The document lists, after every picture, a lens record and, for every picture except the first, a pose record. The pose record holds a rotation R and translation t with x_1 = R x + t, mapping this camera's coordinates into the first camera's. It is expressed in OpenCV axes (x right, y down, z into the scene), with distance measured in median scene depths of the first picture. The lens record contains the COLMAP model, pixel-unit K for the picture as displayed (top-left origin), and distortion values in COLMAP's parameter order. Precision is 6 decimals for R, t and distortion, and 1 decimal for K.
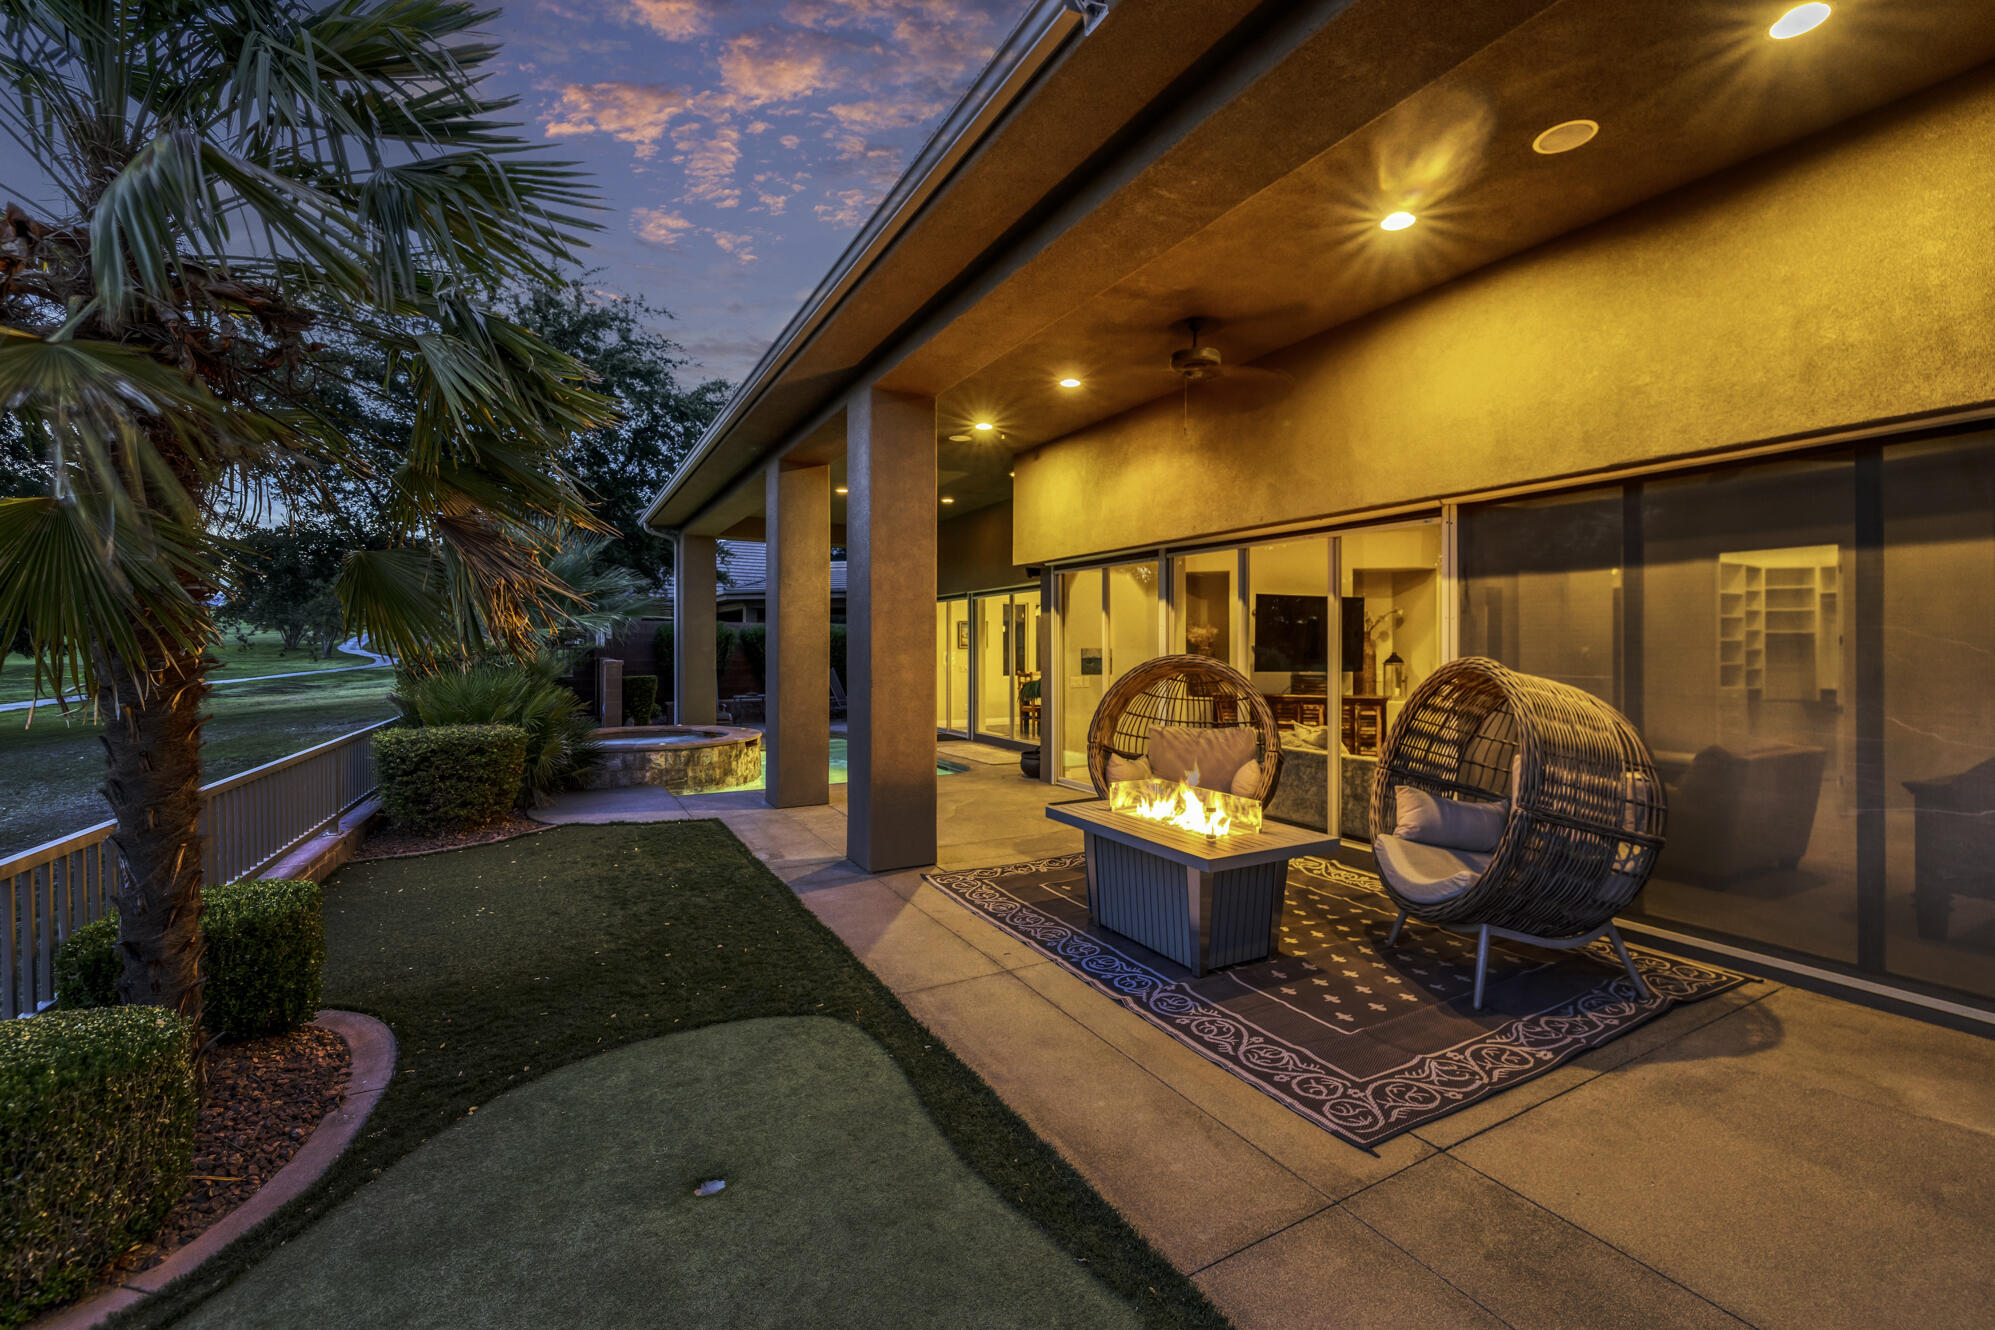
lens RADIAL K [[847.3, 0, 1006.4], [0, 847.3, 639.5], [0, 0, 1]] dist [-0.001902, 0.000169]
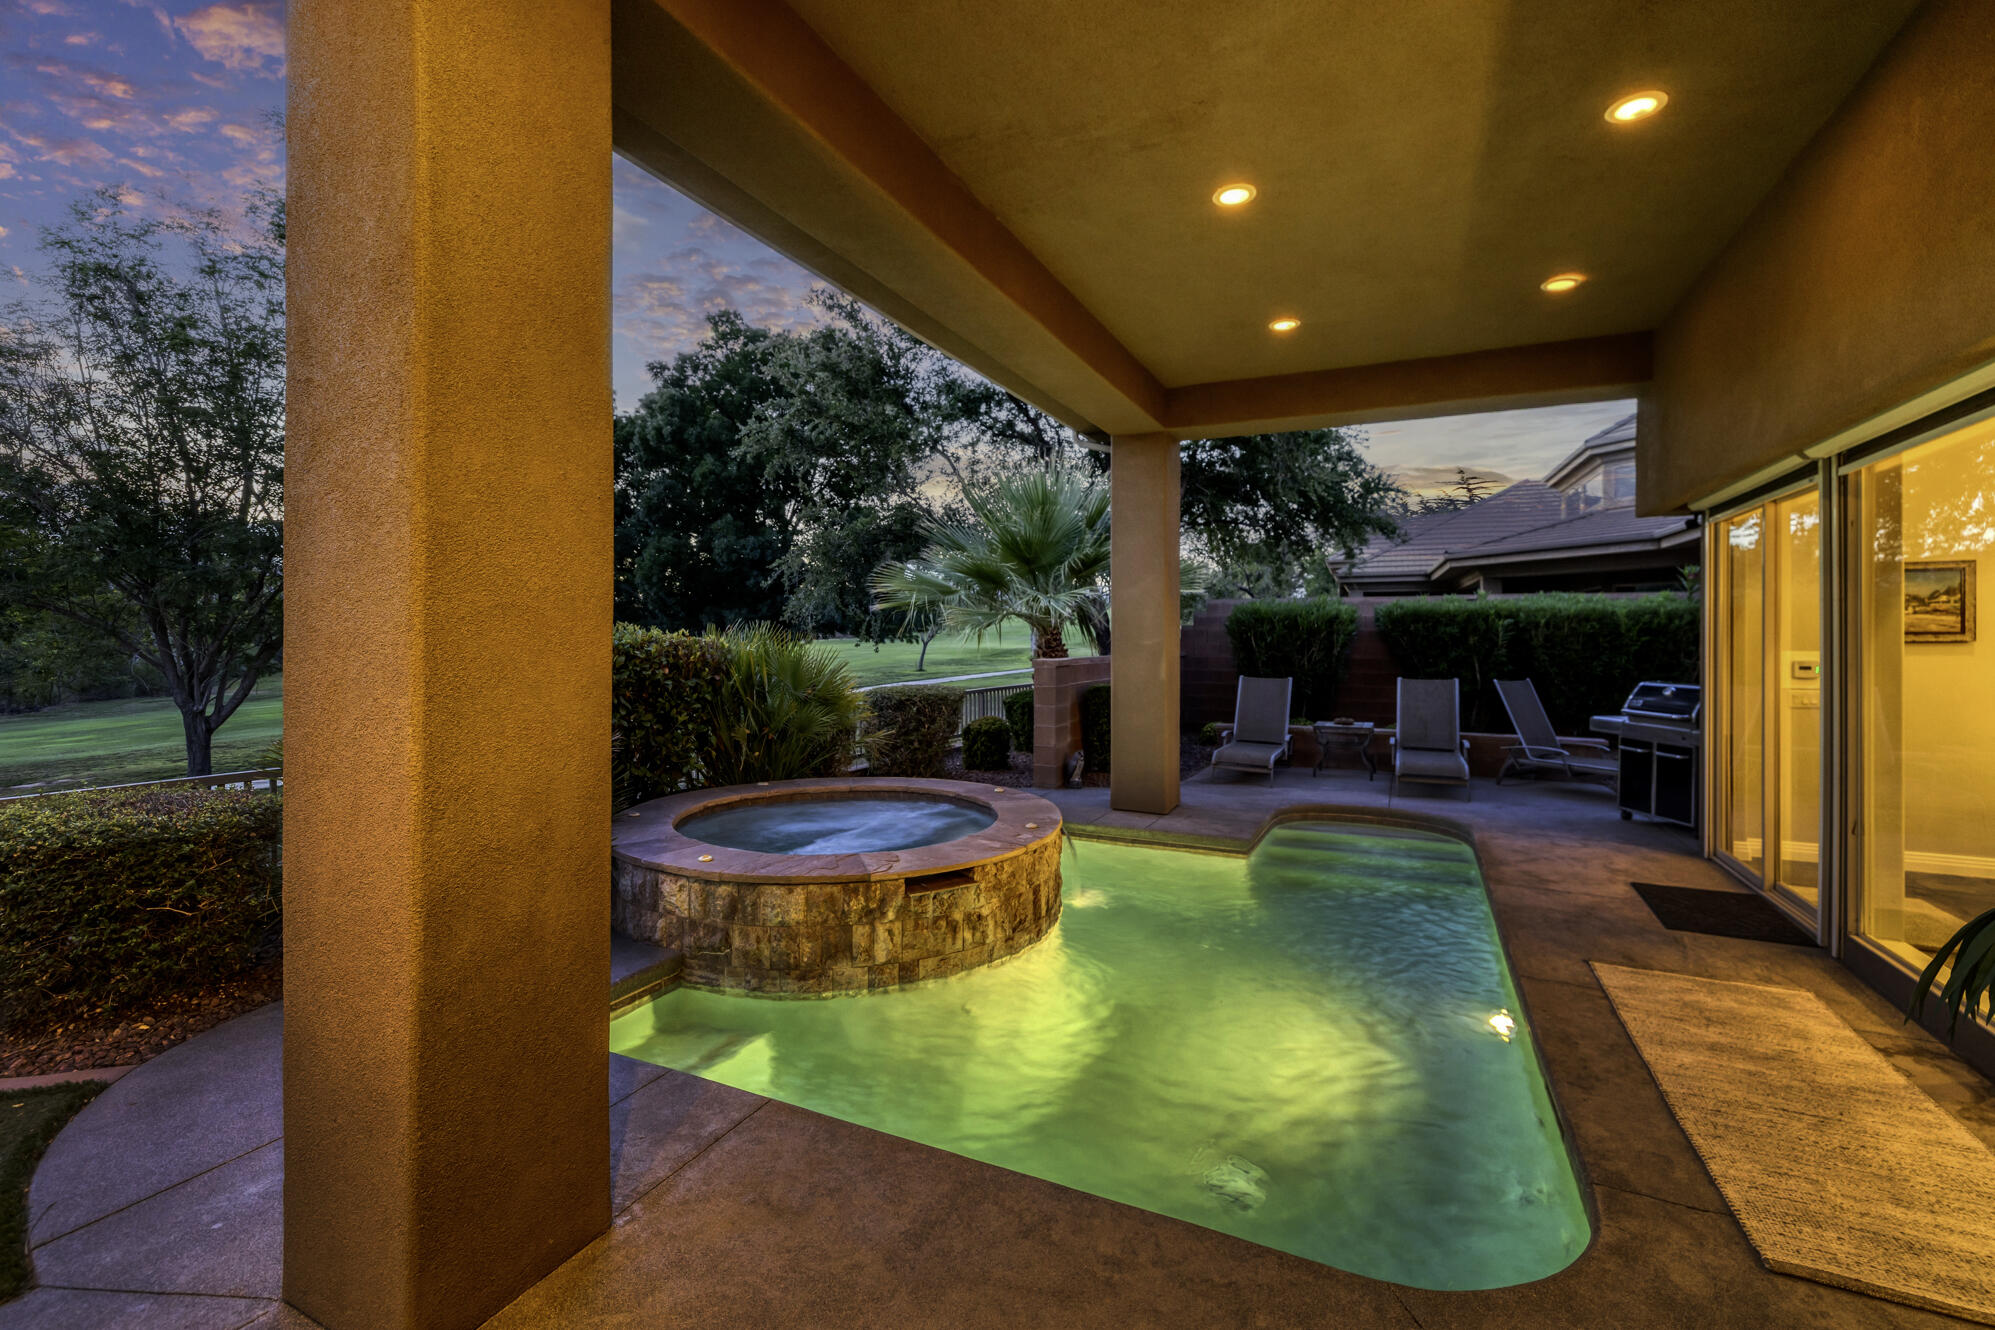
lens RADIAL K [[847.3, 0, 1006.4], [0, 847.3, 639.5], [0, 0, 1]] dist [-0.001902, 0.000169]
pose [[0.579376, 0.002339, -0.815057, 0.113821], [0.006014, 0.999956, 0.007145, 0.015105], [0.815038, -0.009042, 0.579337, 2.067378]]
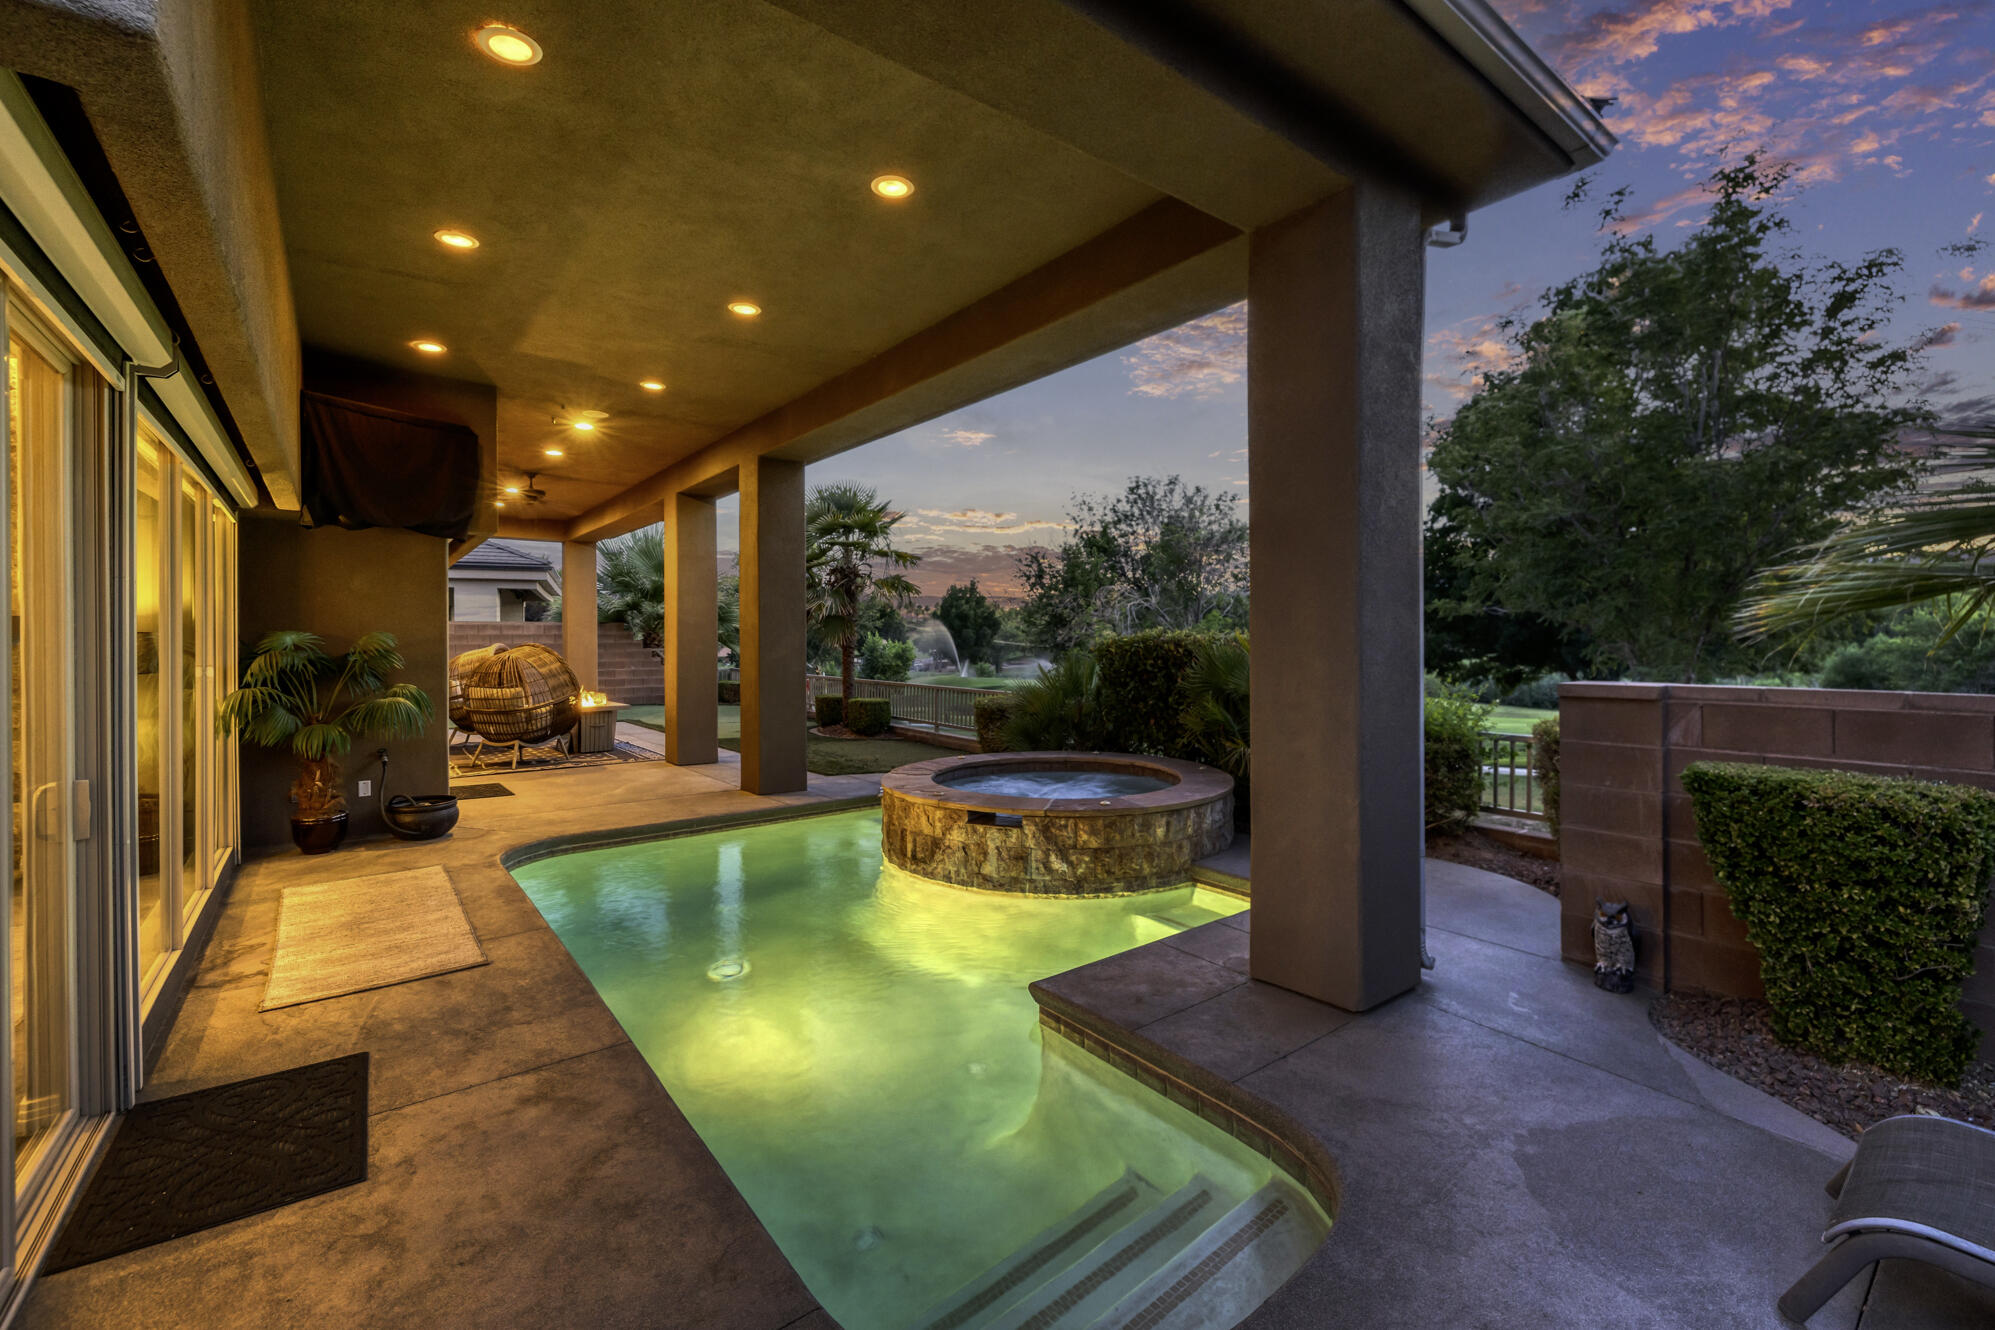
lens RADIAL K [[847.3, 0, 1006.4], [0, 847.3, 639.5], [0, 0, 1]] dist [-0.001902, 0.000169]
pose [[-0.987901, 0.001700, -0.155075, -0.515701], [0.002037, 0.999996, -0.002015, 0.024557], [0.155071, -0.002307, -0.987901, 3.678215]]
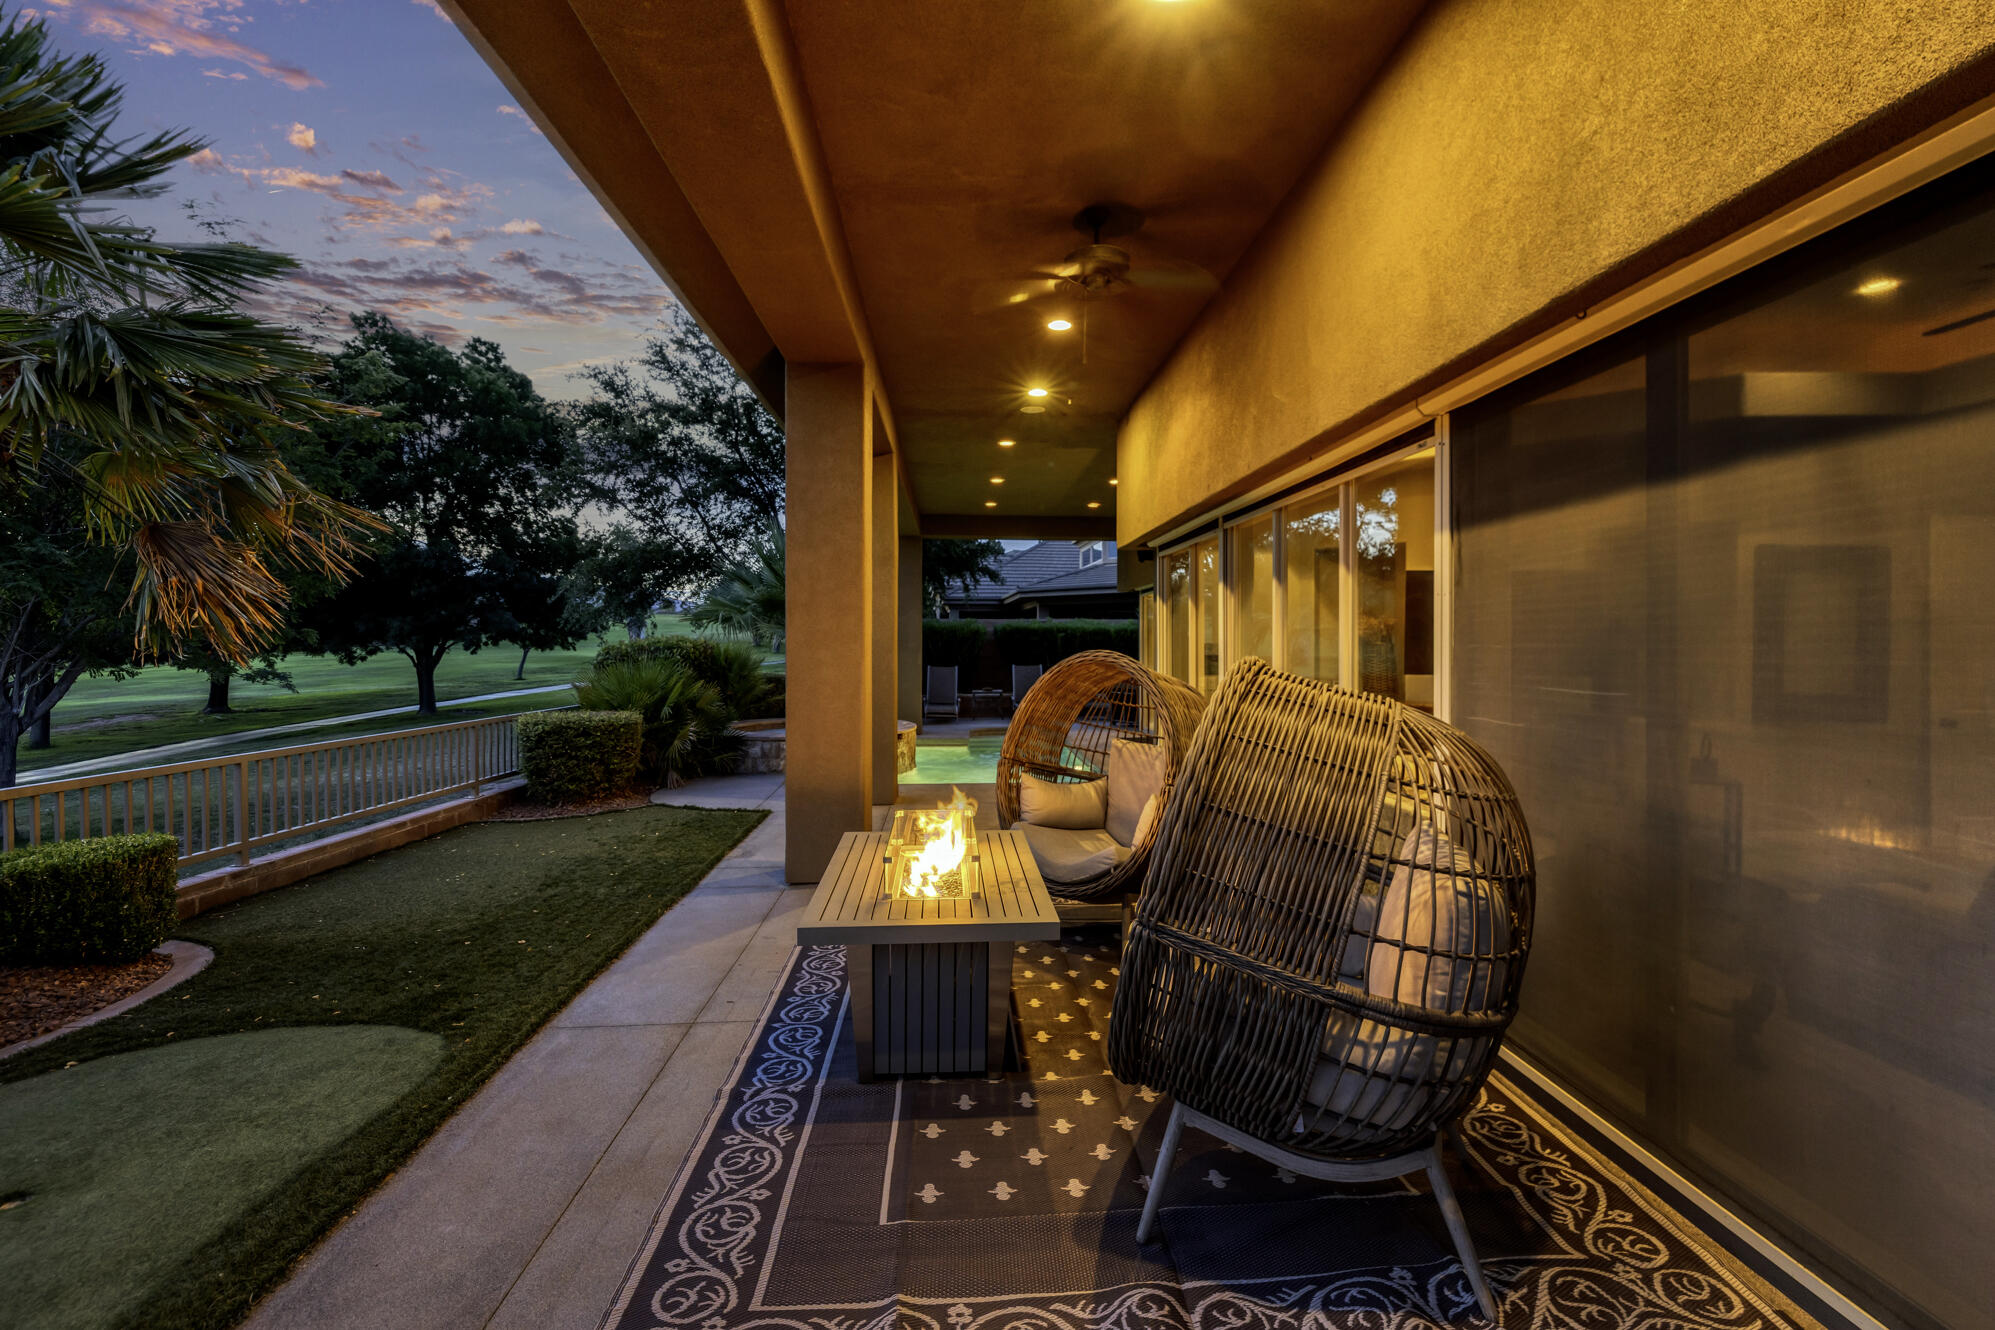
lens RADIAL K [[847.3, 0, 1006.4], [0, 847.3, 639.5], [0, 0, 1]] dist [-0.001902, 0.000169]
pose [[0.904328, -0.001886, -0.426834, 0.655544], [0.003334, 0.999991, 0.002645, 0.007208], [0.426825, -0.003815, 0.904326, 0.376948]]
